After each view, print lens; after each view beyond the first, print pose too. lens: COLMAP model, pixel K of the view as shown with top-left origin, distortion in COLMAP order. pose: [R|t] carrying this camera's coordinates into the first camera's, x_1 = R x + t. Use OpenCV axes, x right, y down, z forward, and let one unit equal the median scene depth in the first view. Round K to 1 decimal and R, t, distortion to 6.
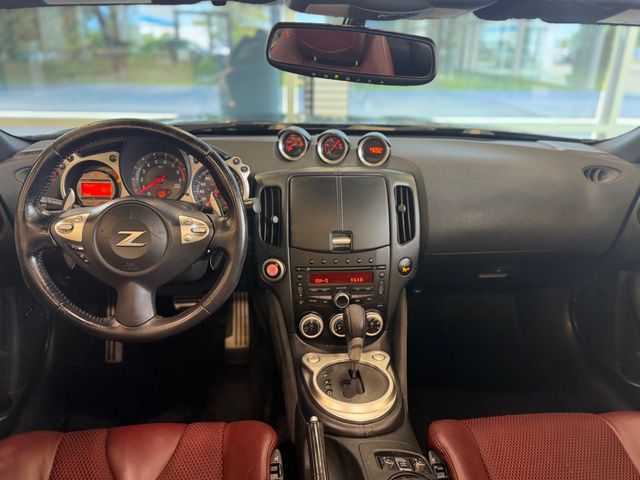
lens RADIAL K [[483.4, 0, 320.0], [0, 483.4, 240.0], [0, 0, 1]] dist [-0.002671, -0.002279]
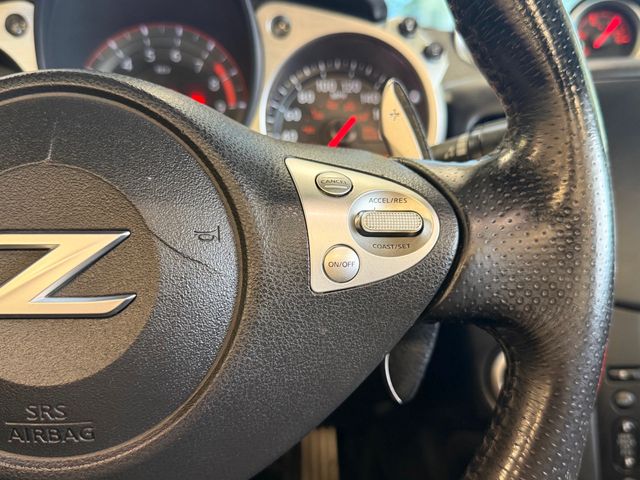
lens RADIAL K [[659.4, 0, 320.0], [0, 659.4, 240.0], [0, 0, 1]] dist [0.006564, -0.007466]
pose [[0.998807, -0.027193, -0.040565, -0.266797], [0.023919, 0.996579, -0.079112, 0.006786], [0.042577, 0.078047, 0.996040, 0.722034]]
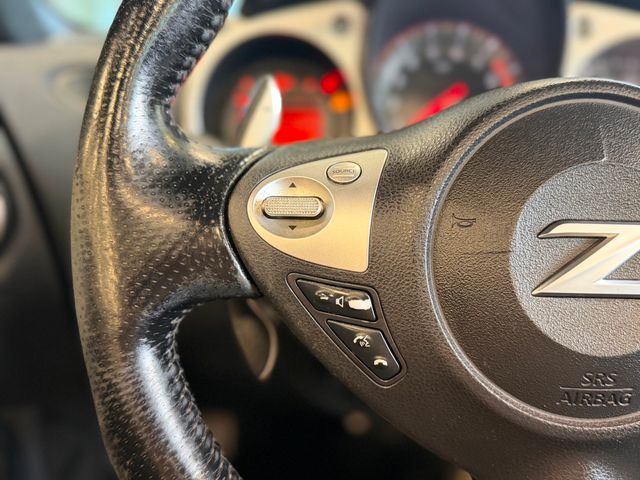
lens RADIAL K [[663.4, 0, 371.0], [0, 663.4, 240.0], [0, 0, 1]] dist [0.000695, -0.004921]
pose [[0.997008, -0.007674, -0.076914, -0.450050], [0.002912, 0.998082, -0.061829, 0.006605], [0.077241, 0.061420, 0.995119, 0.674833]]
